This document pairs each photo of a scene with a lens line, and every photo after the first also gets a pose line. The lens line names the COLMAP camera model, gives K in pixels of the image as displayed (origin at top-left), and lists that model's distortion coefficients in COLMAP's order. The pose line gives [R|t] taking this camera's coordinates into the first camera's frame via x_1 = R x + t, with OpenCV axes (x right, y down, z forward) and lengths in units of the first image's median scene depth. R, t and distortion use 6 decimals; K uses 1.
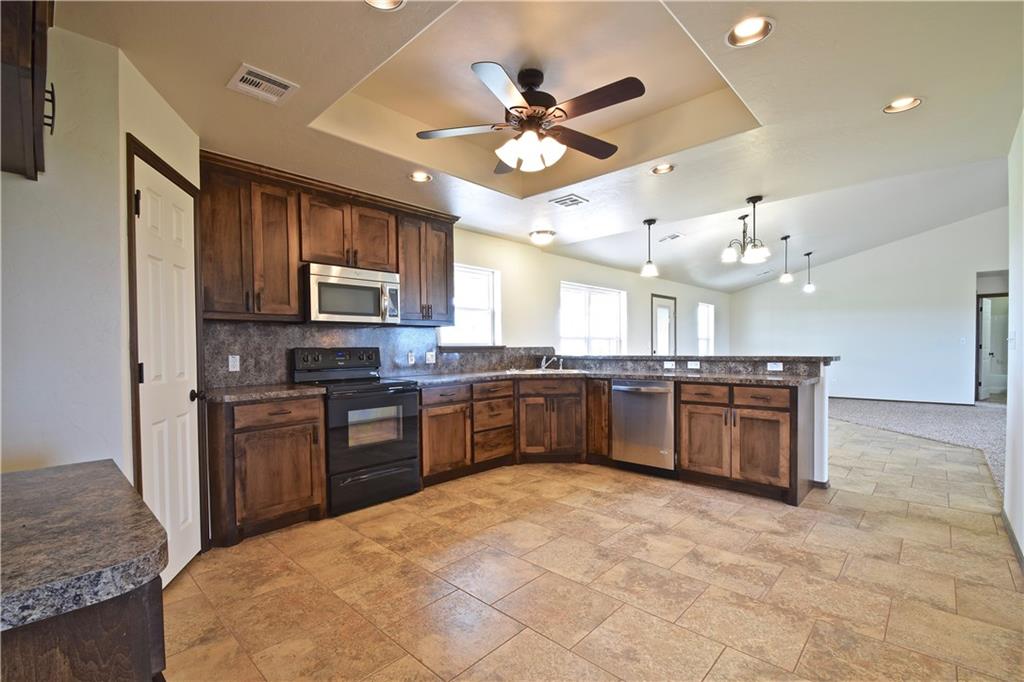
lens RADIAL K [[453.2, 0, 498.4], [0, 453.2, 357.7], [0, 0, 1]] dist [0.005192, -0.011988]
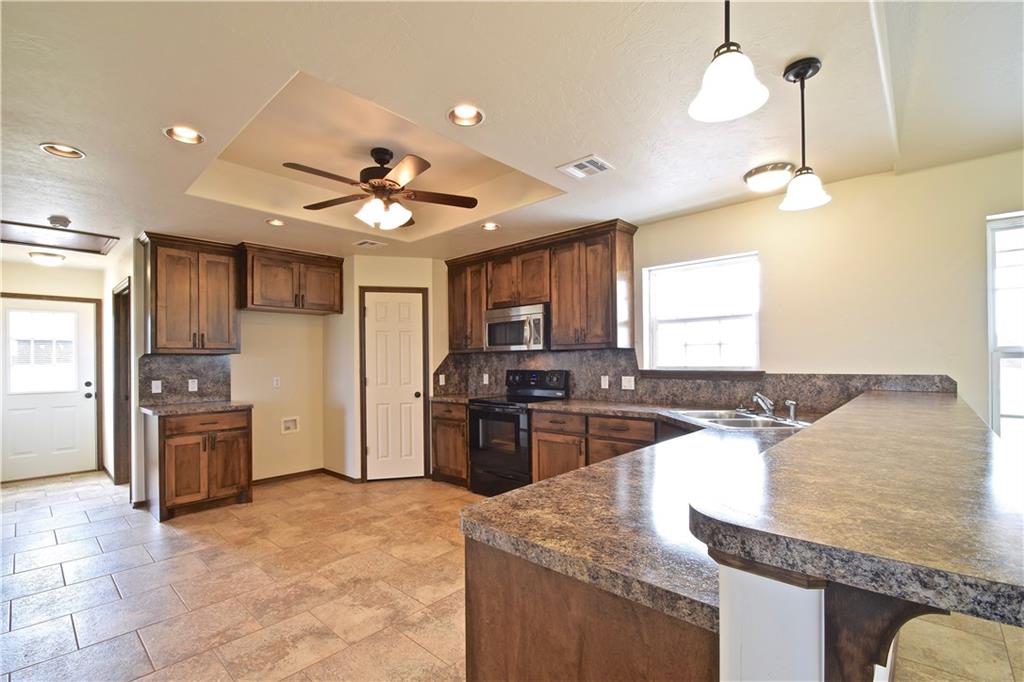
lens RADIAL K [[453.2, 0, 498.4], [0, 453.2, 357.7], [0, 0, 1]] dist [0.005192, -0.011988]
pose [[0.011900, 0.002244, -0.999927, 0.869106], [-0.012542, 0.999919, 0.002095, -0.057229], [0.999851, 0.012516, 0.011927, 0.888019]]
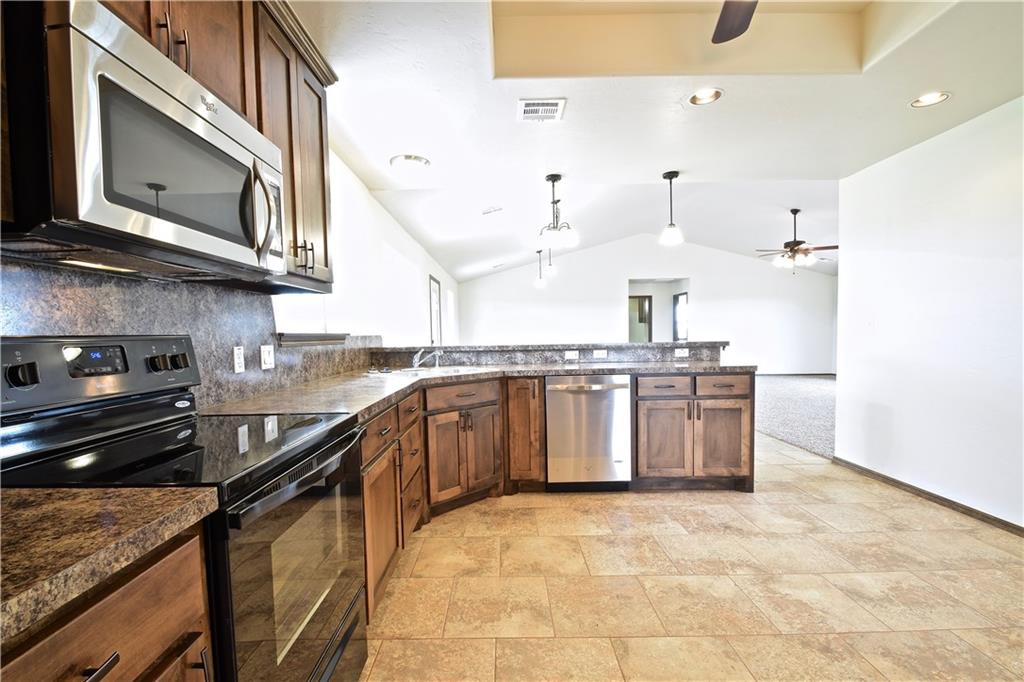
lens RADIAL K [[453.2, 0, 498.4], [0, 453.2, 357.7], [0, 0, 1]] dist [0.005192, -0.011988]
pose [[0.730525, -0.038398, 0.681806, -0.360257], [0.027644, 0.999262, 0.026657, -0.006764], [-0.682327, -0.000626, 0.731047, 0.577395]]
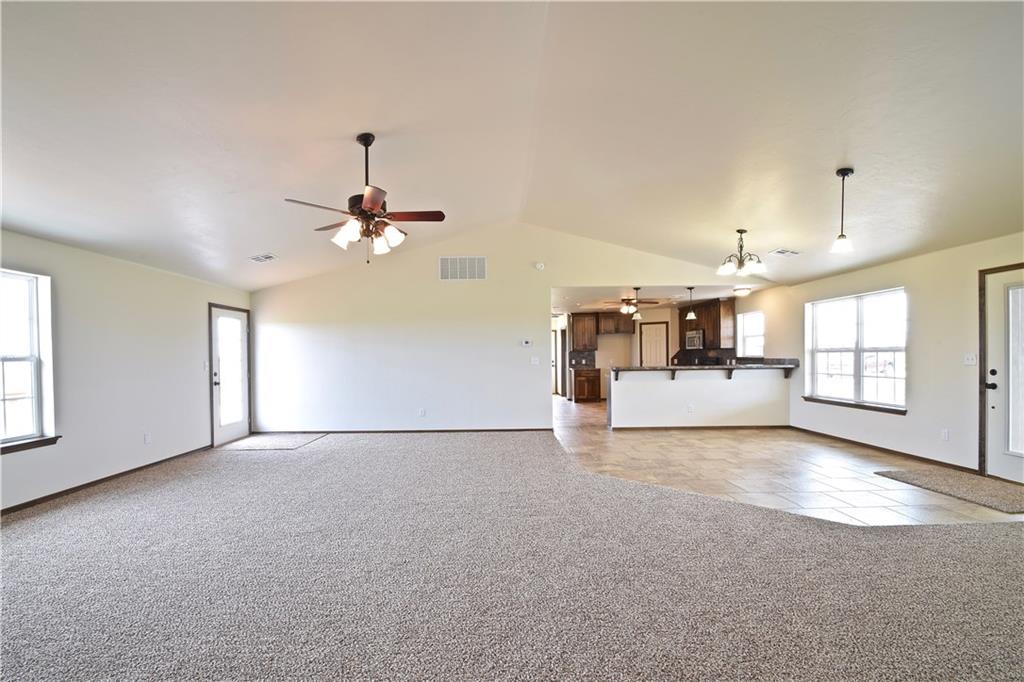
lens RADIAL K [[453.2, 0, 498.4], [0, 453.2, 357.7], [0, 0, 1]] dist [0.005192, -0.011988]
pose [[-0.721413, 0.021841, -0.692161, 2.472883], [0.002280, 0.999572, 0.029165, -0.101956], [0.692502, 0.019462, -0.721154, 2.098500]]
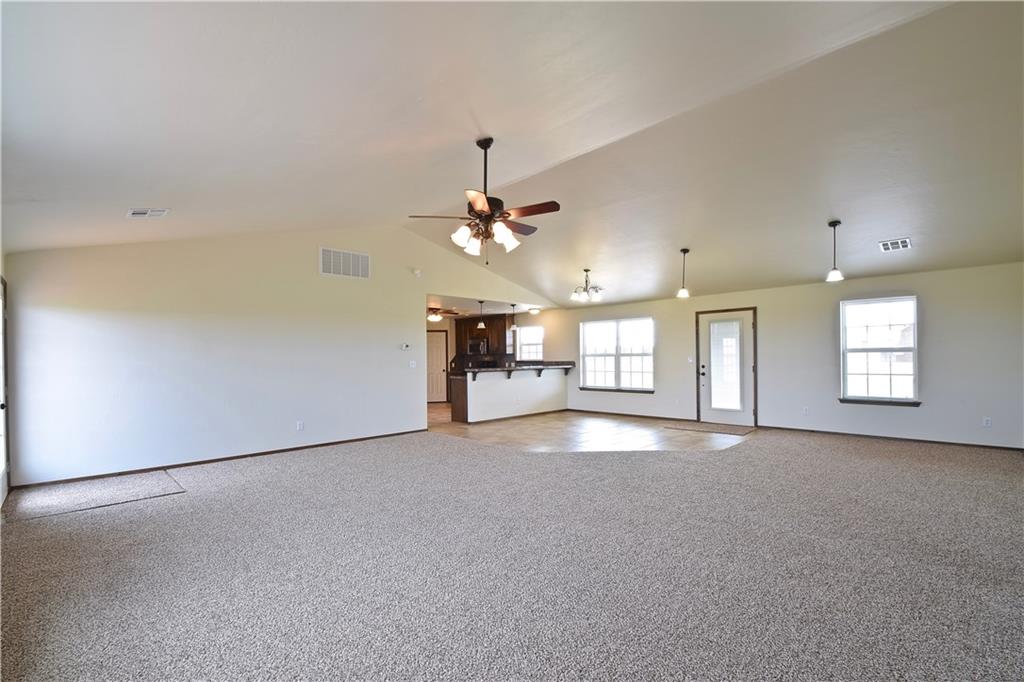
lens RADIAL K [[453.2, 0, 498.4], [0, 453.2, 357.7], [0, 0, 1]] dist [0.005192, -0.011988]
pose [[-0.045675, 0.010689, -0.998899, 2.995946], [-0.009970, 0.999888, 0.011155, -0.085338], [0.998907, 0.010468, -0.045564, 1.243822]]
